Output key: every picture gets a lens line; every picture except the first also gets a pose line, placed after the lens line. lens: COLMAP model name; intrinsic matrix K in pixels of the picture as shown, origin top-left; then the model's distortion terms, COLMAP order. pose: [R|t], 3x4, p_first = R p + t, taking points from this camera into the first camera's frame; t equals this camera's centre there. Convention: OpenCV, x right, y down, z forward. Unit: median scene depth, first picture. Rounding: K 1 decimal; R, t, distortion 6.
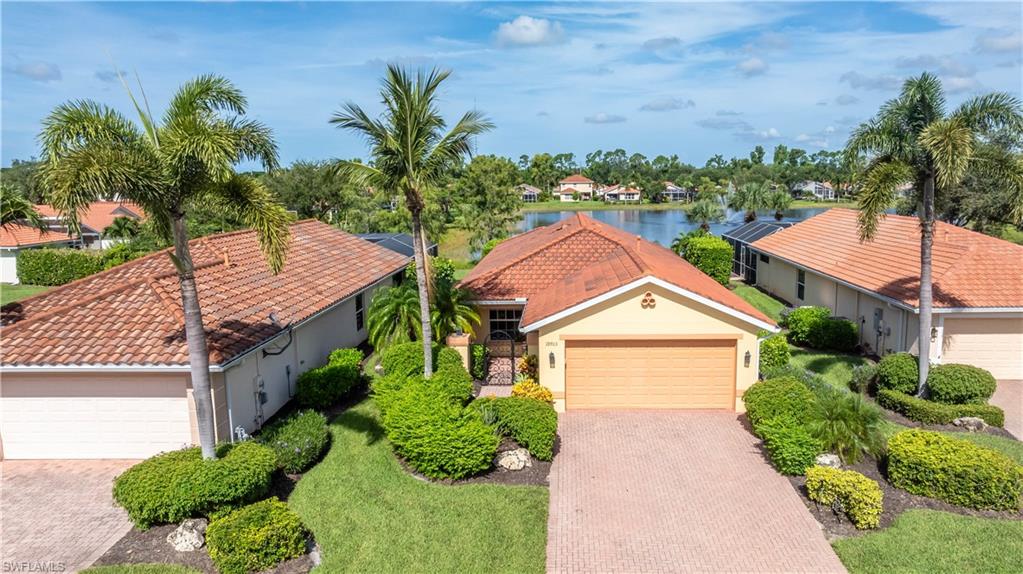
lens RADIAL K [[737.9, 0, 511.7], [0, 737.9, 289.2], [0, 0, 1]] dist [-0.002998, -0.000932]
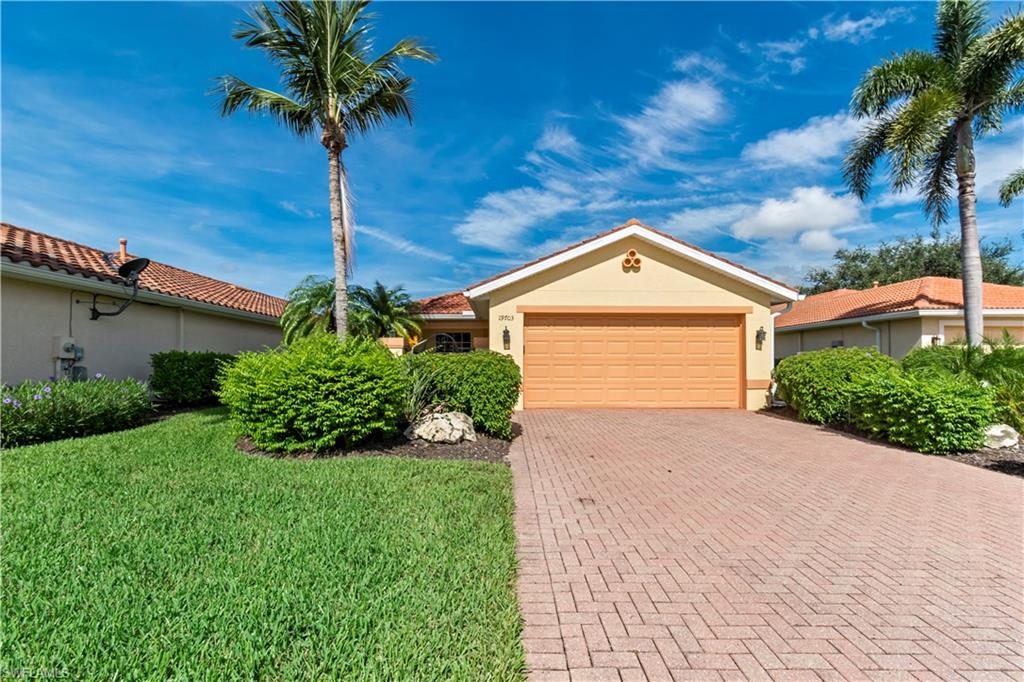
lens RADIAL K [[456.1, 0, 502.2], [0, 456.1, 371.5], [0, 0, 1]] dist [0.004976, 0.000062]
pose [[0.997256, 0.019956, 0.071295, 0.018109], [-0.009379, 0.989283, -0.145709, 0.202276], [-0.073439, 0.144640, 0.986755, 0.559798]]
